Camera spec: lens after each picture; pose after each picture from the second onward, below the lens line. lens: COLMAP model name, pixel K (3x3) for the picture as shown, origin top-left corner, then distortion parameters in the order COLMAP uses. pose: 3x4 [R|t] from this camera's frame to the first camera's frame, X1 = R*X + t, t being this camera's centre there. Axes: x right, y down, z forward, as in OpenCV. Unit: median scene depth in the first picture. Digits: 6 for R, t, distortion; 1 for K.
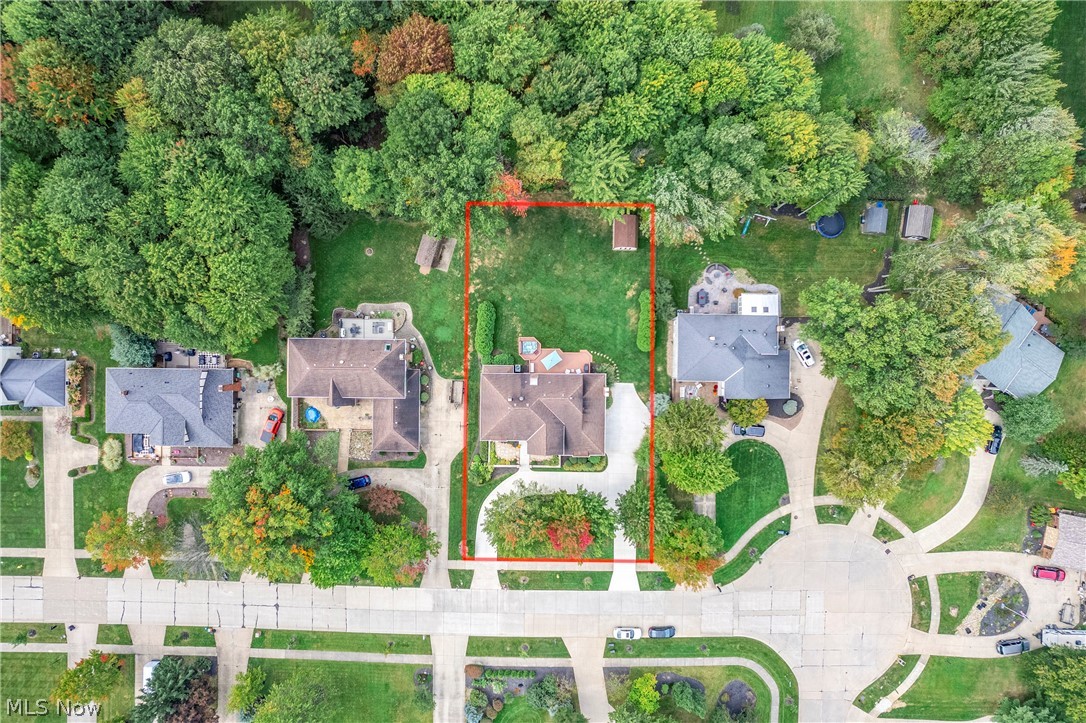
lens RADIAL K [[696.2, 0, 548.4], [0, 696.2, 368.4], [0, 0, 1]] dist [-0.074946, 0.059909]
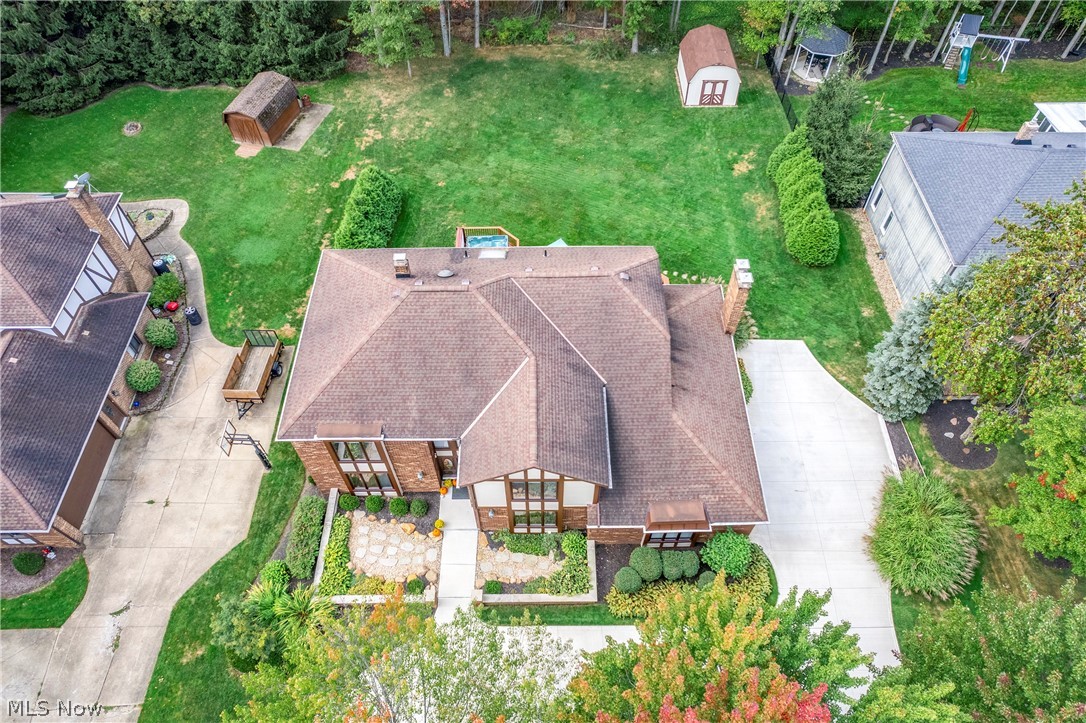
lens RADIAL K [[696.2, 0, 548.4], [0, 696.2, 368.4], [0, 0, 1]] dist [-0.074946, 0.059909]
pose [[0.999692, -0.023908, 0.006620, 0.000082], [0.023374, 0.818327, -0.574277, 0.214070], [0.008312, 0.574255, 0.818634, 0.738727]]
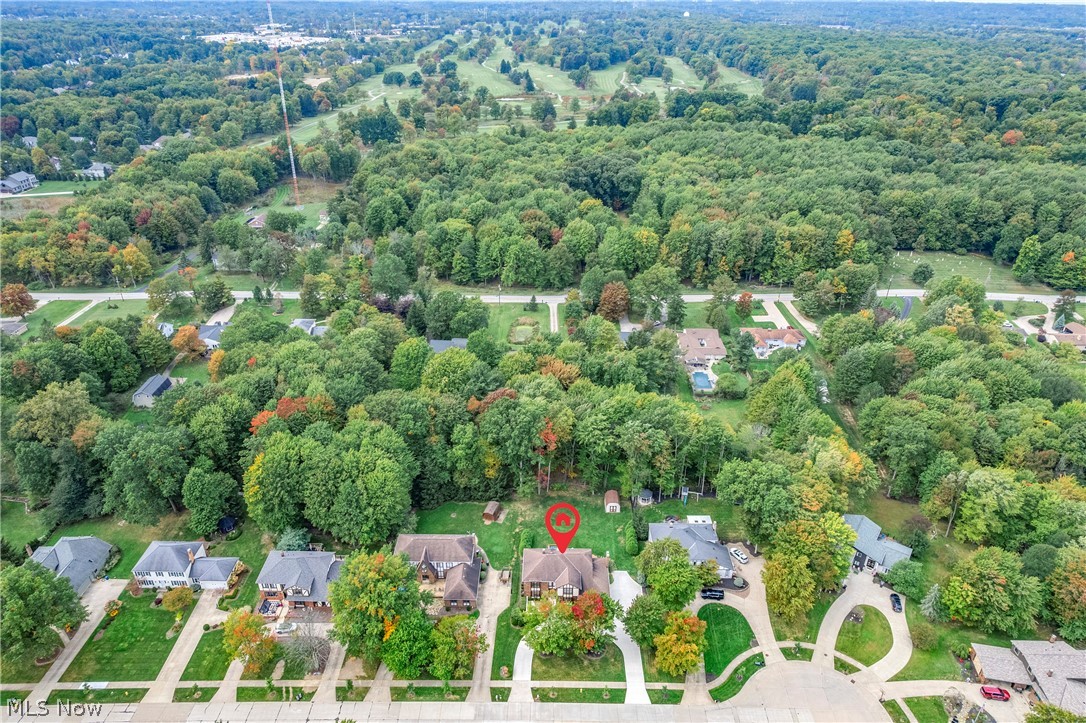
lens RADIAL K [[696.2, 0, 548.4], [0, 696.2, 368.4], [0, 0, 1]] dist [-0.074946, 0.059909]
pose [[0.999965, -0.003145, 0.007689, -0.051169], [0.008253, 0.481840, -0.876221, 1.078935], [-0.000949, 0.876254, 0.481849, -0.068214]]
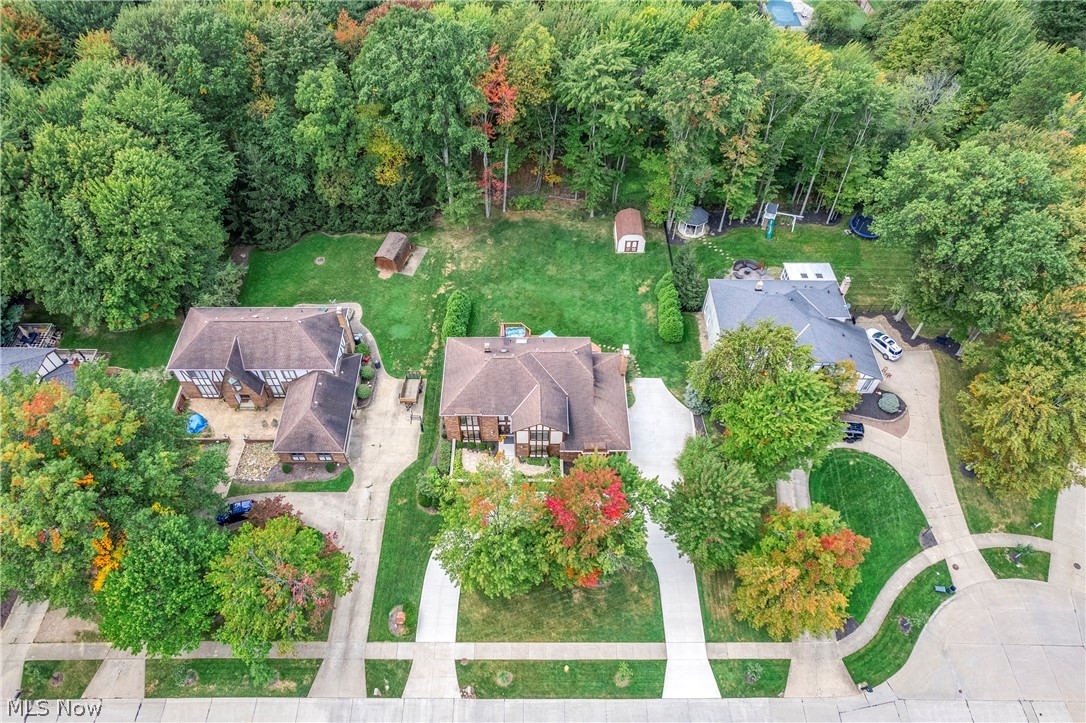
lens RADIAL K [[696.2, 0, 548.4], [0, 696.2, 368.4], [0, 0, 1]] dist [-0.074946, 0.059909]
pose [[0.999564, -0.014375, 0.025789, -0.011222], [0.027145, 0.790981, -0.611238, 0.442640], [-0.011613, 0.611671, 0.791027, 0.431263]]
